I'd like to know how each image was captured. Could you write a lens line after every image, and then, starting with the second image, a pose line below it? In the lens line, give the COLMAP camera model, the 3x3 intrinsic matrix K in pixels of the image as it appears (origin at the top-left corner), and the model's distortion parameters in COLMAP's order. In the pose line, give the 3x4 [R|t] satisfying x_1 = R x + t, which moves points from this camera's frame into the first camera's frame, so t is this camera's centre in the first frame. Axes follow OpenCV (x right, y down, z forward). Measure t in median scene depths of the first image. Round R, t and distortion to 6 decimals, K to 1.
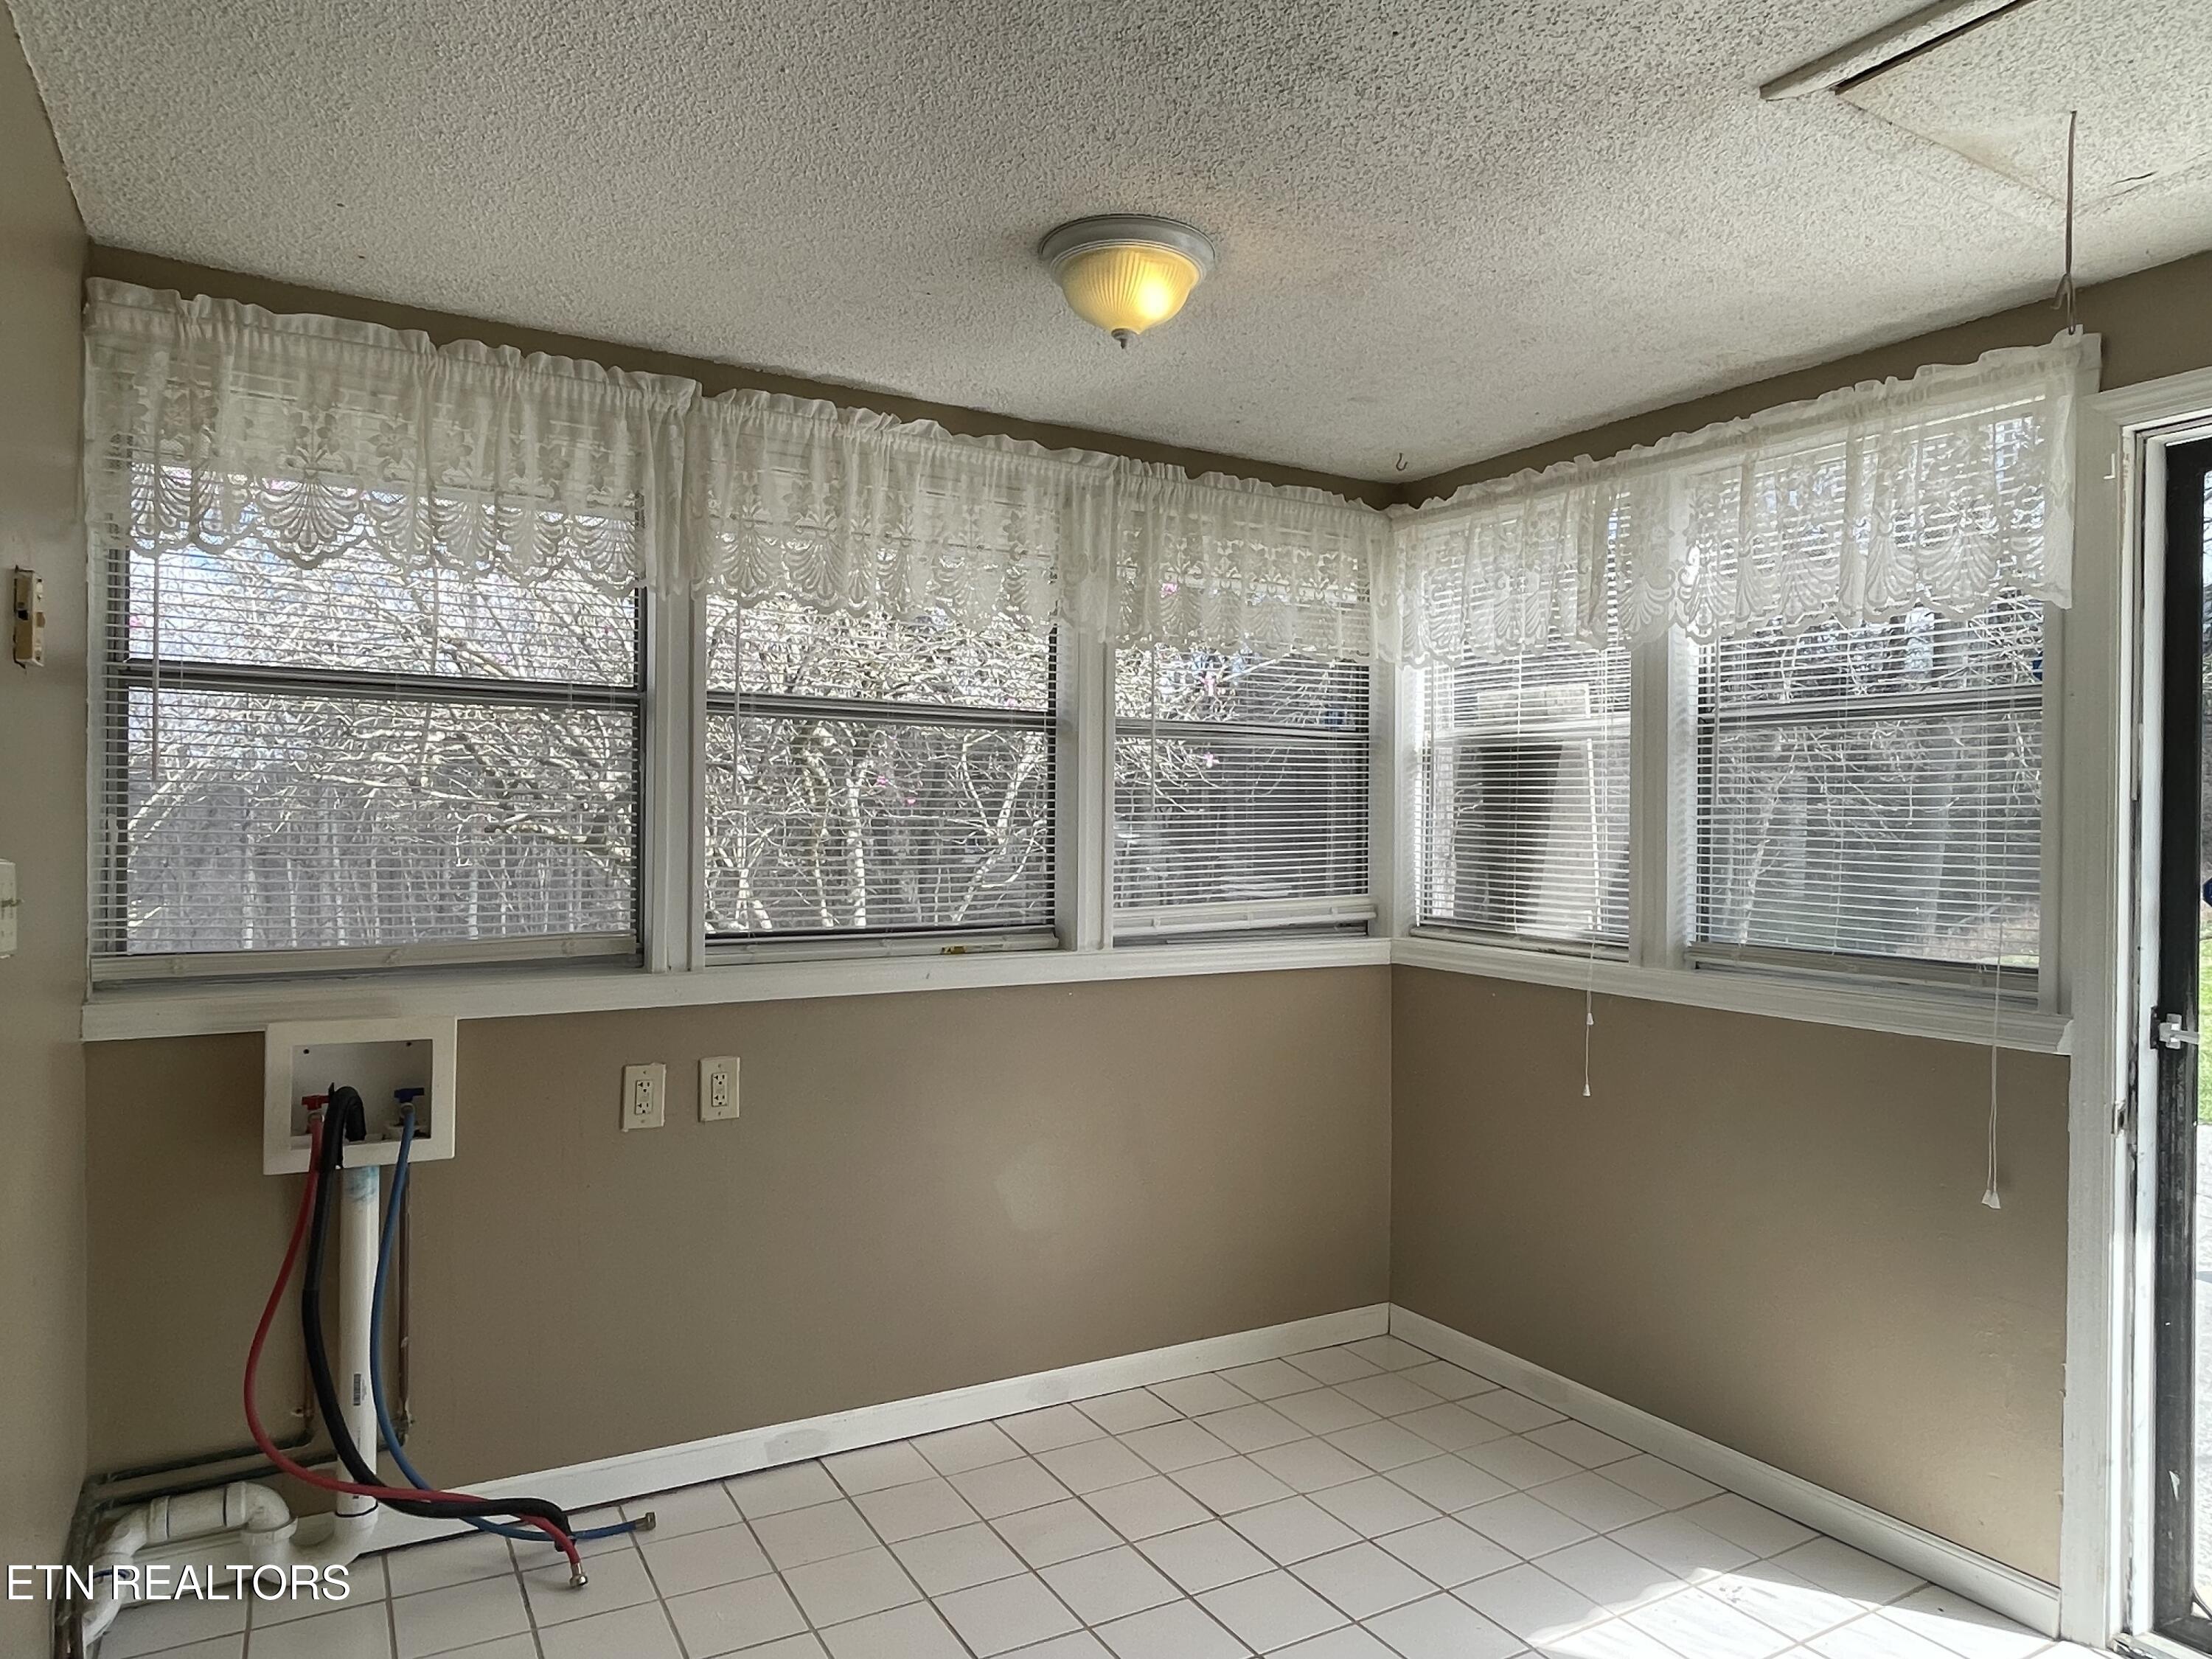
lens RADIAL K [[1369.4, 0, 1101.1], [0, 1369.4, 839.2], [0, 0, 1]] dist [0.019447, -0.034097]
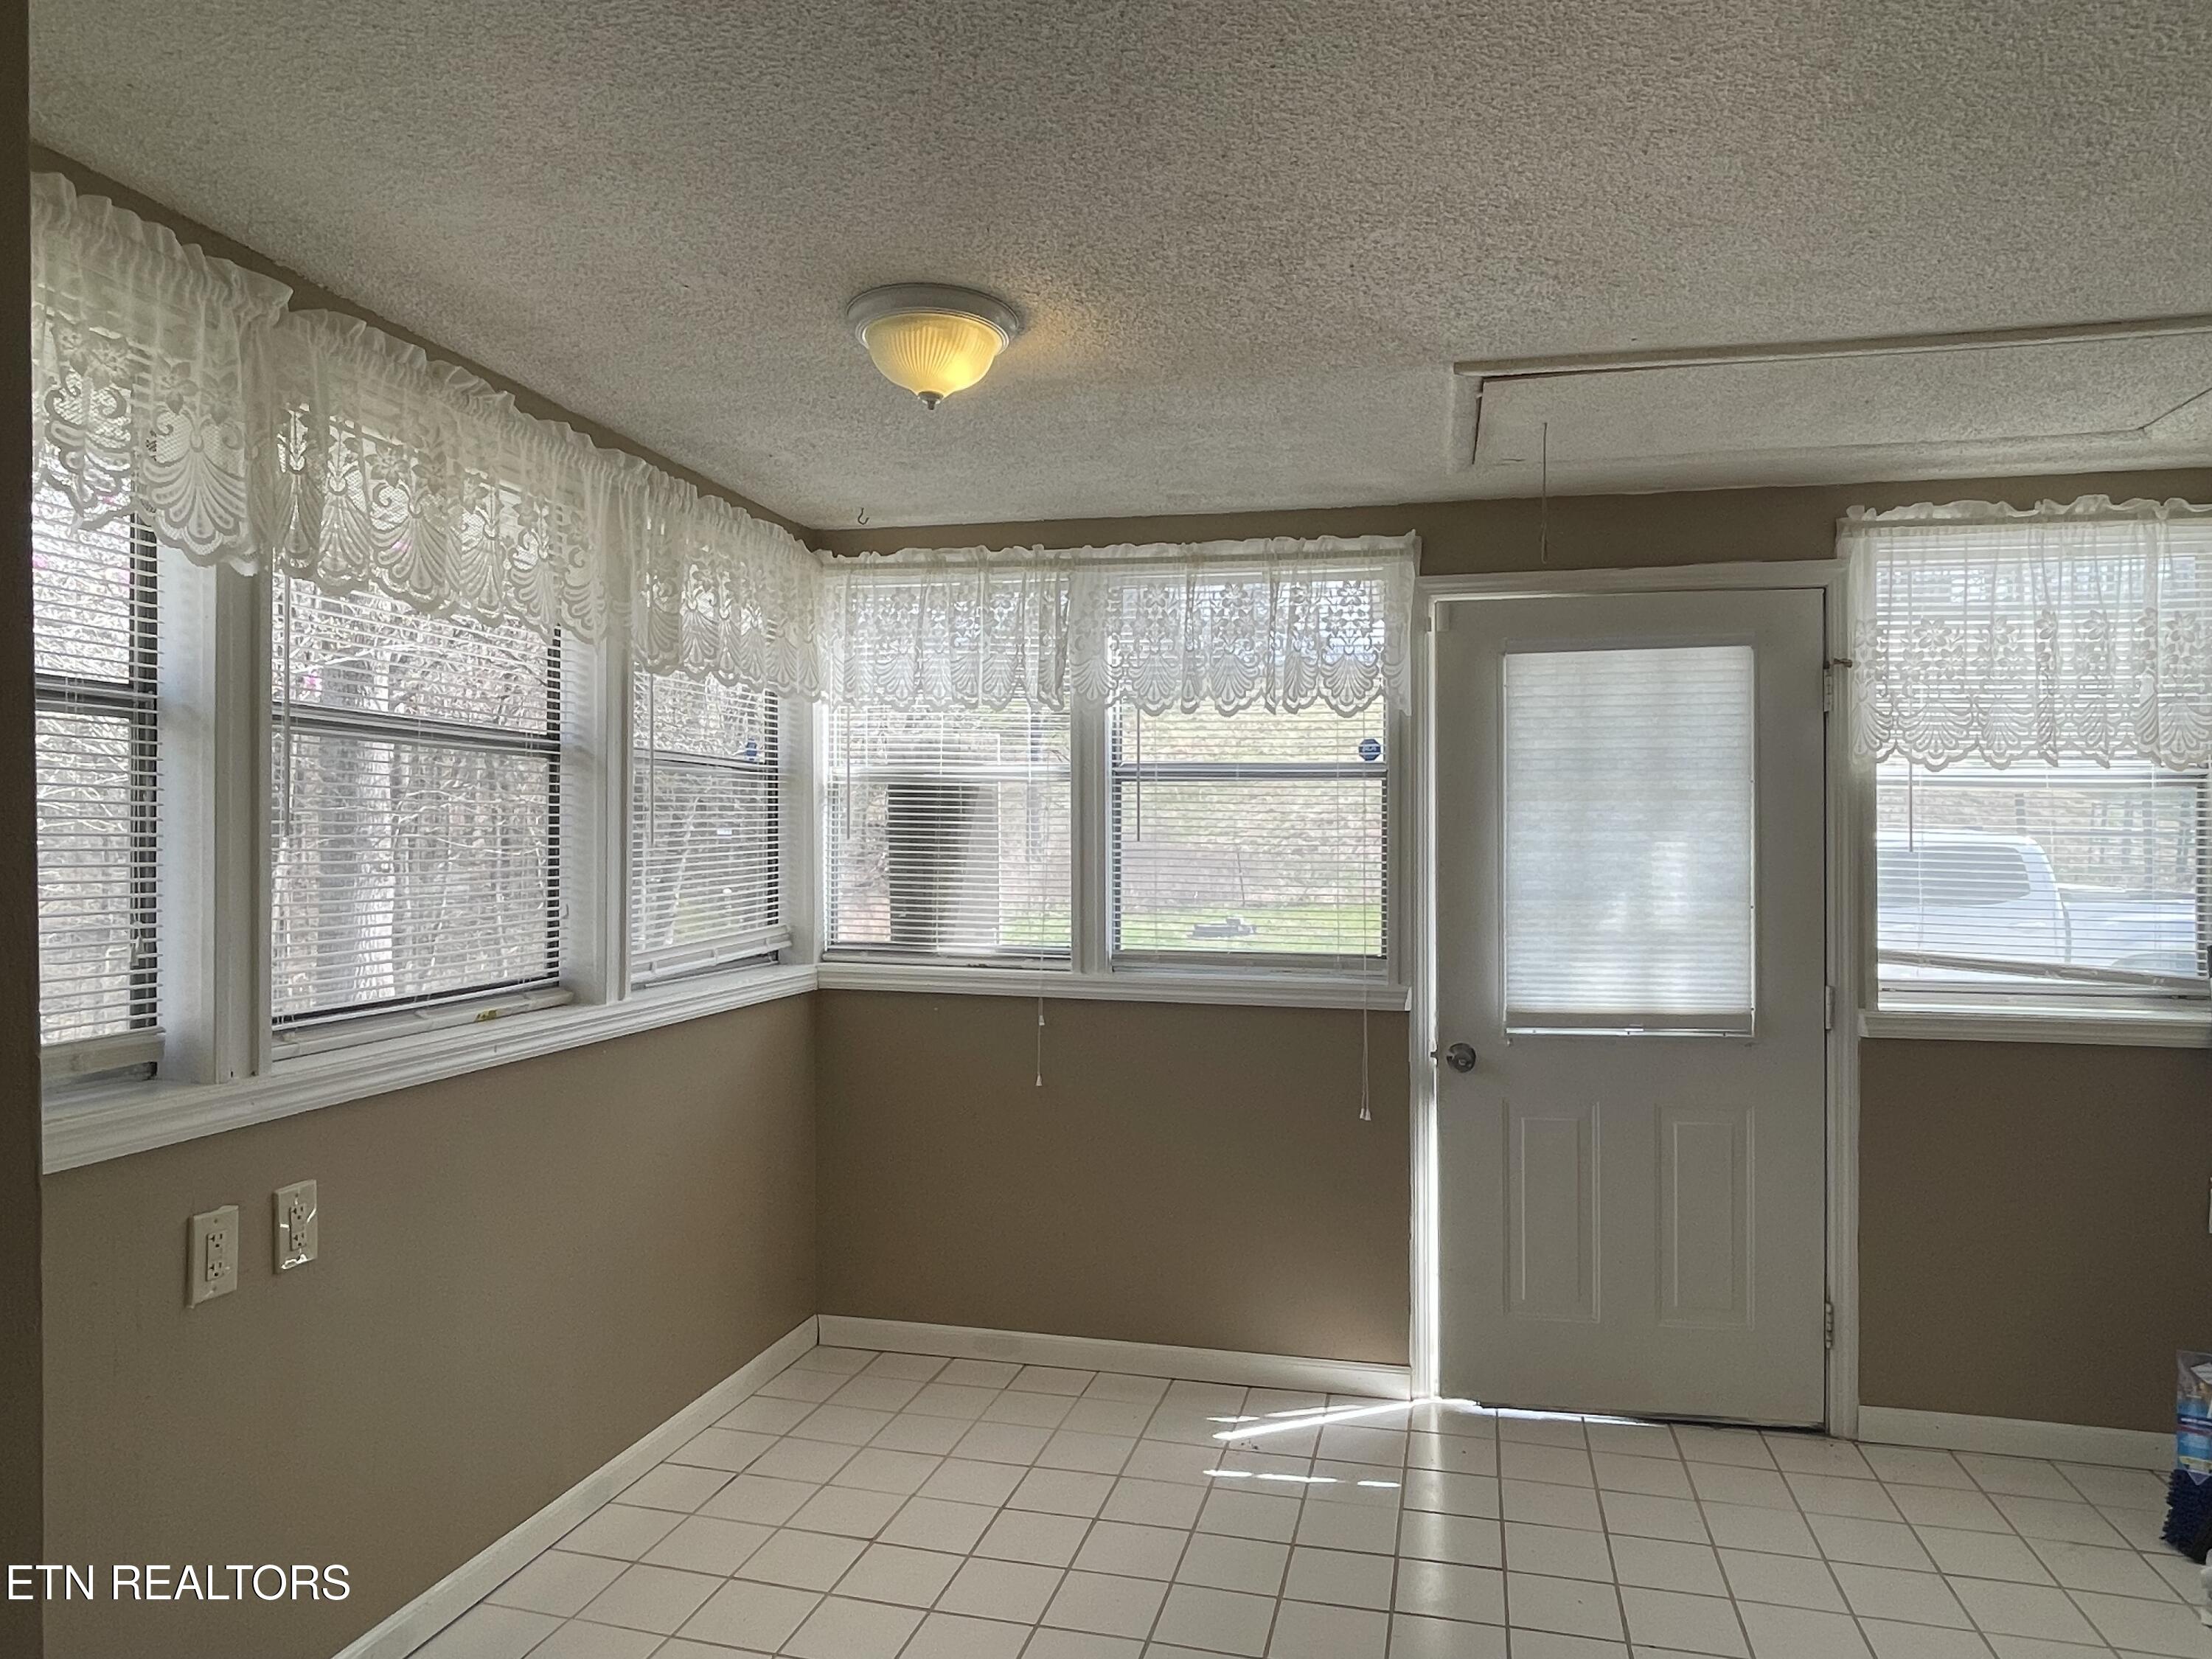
lens RADIAL K [[1369.4, 0, 1101.1], [0, 1369.4, 839.2], [0, 0, 1]] dist [0.019447, -0.034097]
pose [[0.699624, -0.004658, 0.714496, -0.430055], [0.008189, 0.999965, -0.001500, -0.022200], [-0.714464, 0.006900, 0.699638, 0.129171]]
